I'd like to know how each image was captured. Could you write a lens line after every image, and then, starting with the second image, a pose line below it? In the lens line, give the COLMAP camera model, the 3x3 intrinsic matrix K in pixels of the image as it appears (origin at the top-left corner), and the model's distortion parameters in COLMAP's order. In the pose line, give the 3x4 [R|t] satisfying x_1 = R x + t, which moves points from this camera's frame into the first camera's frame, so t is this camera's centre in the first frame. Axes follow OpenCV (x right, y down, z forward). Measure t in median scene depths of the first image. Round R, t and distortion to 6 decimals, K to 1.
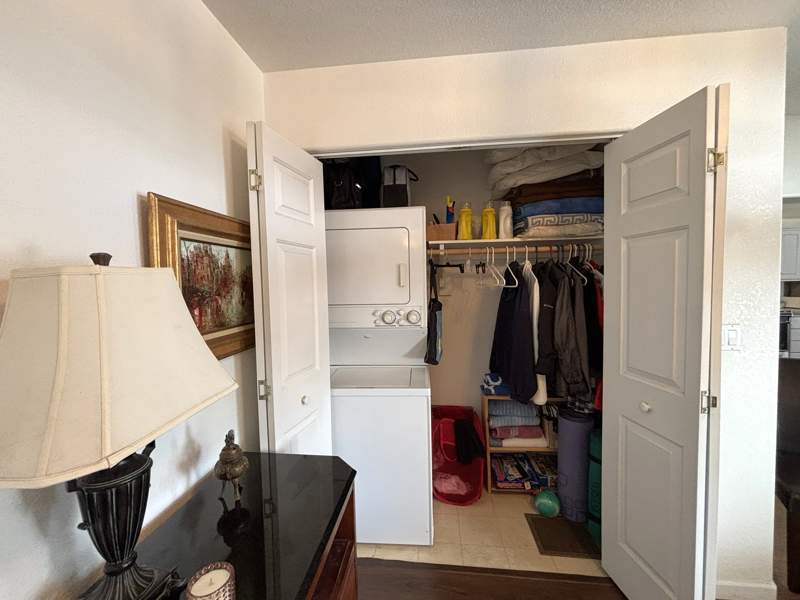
lens RADIAL K [[324.3, 0, 400.2], [0, 324.3, 299.7], [0, 0, 1]] dist [0.001275, 0.000014]
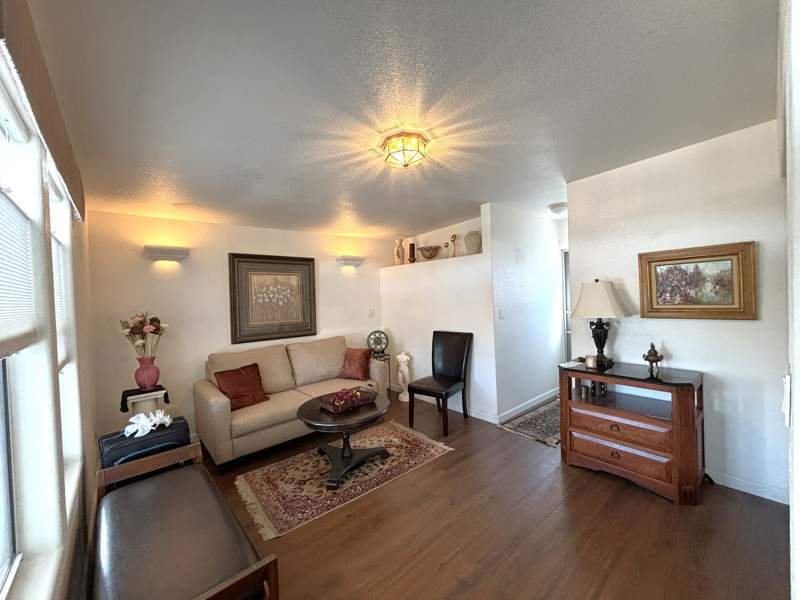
lens RADIAL K [[324.3, 0, 398.7], [0, 324.3, 299.9], [0, 0, 1]] dist [0.001275, 0.000014]
pose [[-0.687776, 0.056538, -0.723718, 2.096622], [0.012217, 0.997723, 0.066334, -0.091398], [0.725820, 0.036781, -0.686900, 1.044603]]
